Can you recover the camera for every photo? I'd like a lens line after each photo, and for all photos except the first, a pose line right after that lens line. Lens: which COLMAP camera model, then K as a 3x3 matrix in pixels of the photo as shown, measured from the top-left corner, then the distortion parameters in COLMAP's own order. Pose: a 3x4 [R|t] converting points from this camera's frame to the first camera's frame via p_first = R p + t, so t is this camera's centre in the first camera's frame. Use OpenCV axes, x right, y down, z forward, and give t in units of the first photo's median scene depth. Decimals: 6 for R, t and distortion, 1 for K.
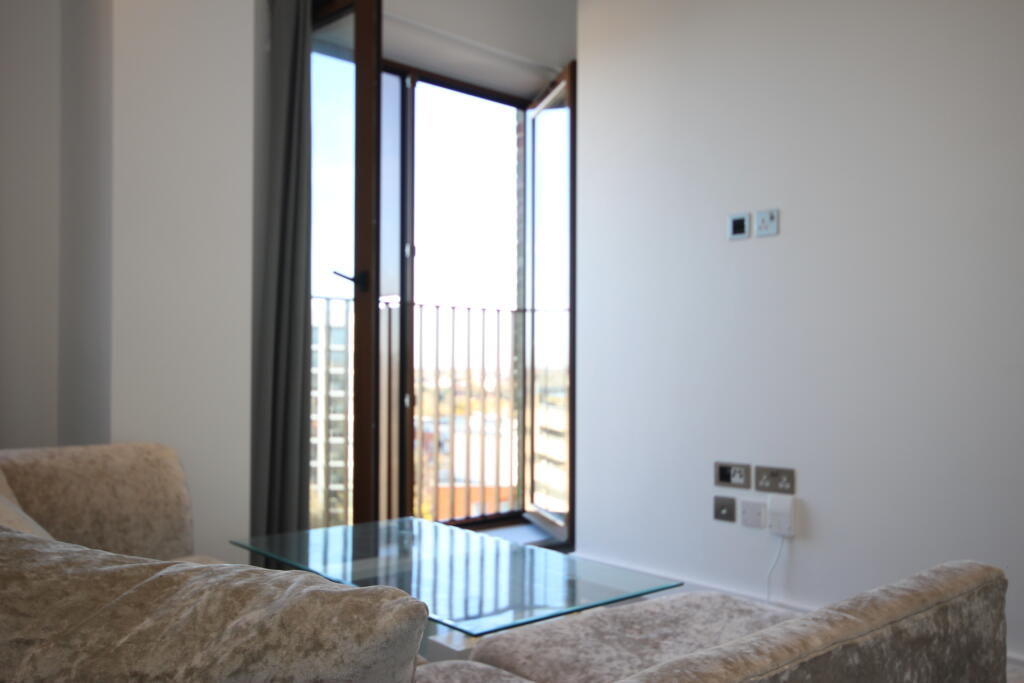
lens RADIAL K [[865.7, 0, 510.6], [0, 865.7, 344.4], [0, 0, 1]] dist [-0.010638, 0.022313]
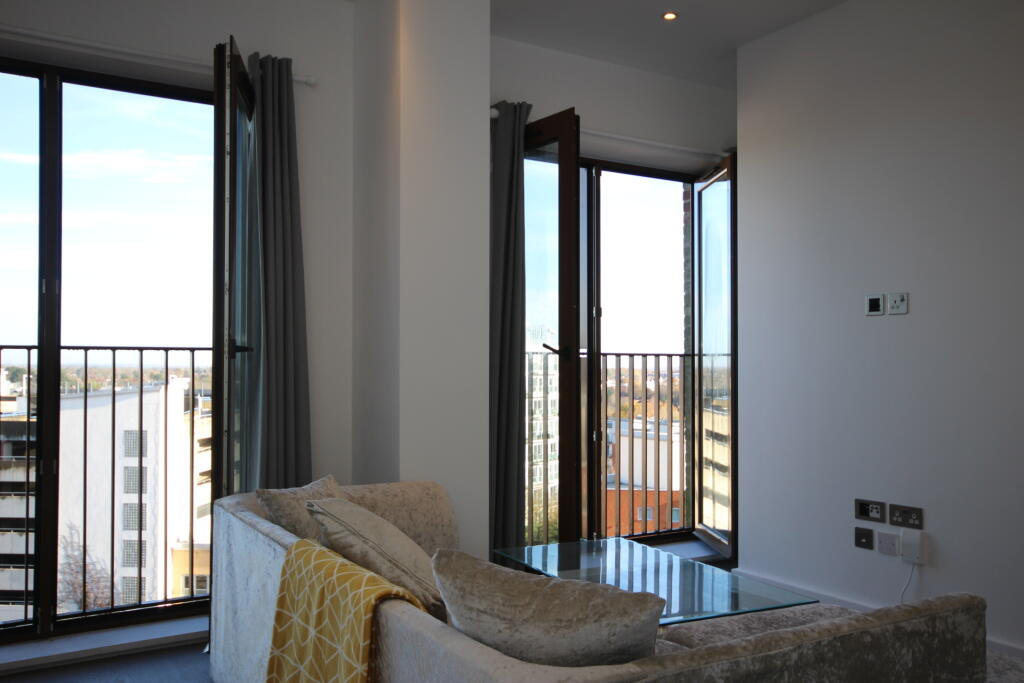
lens RADIAL K [[865.7, 0, 512.5], [0, 865.7, 343.3], [0, 0, 1]] dist [-0.010638, 0.022313]
pose [[0.982635, -0.004653, -0.185488, -0.010402], [0.003801, 0.999981, -0.004947, -0.082963], [0.185508, 0.004156, 0.982634, -0.296558]]
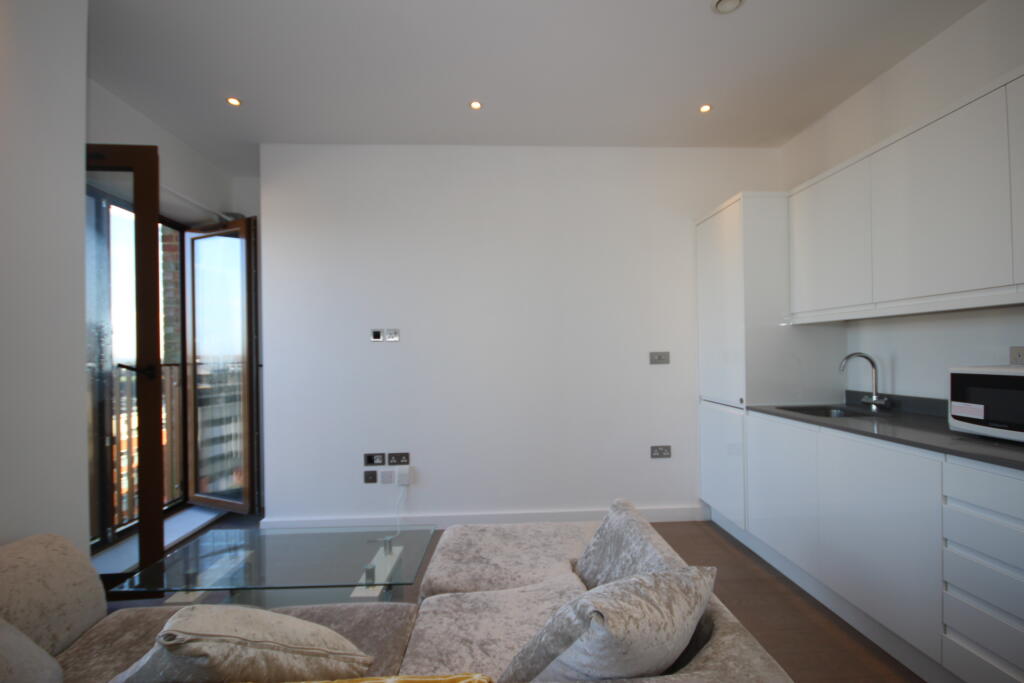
lens RADIAL K [[467.3, 0, 514.7], [0, 467.3, 347.5], [0, 0, 1]] dist [0.018558, 0.000431]
pose [[0.640298, -0.001153, 0.768125, -0.392789], [-0.001884, 0.999994, 0.003072, -0.119293], [-0.768124, -0.003414, 0.640292, 0.056379]]
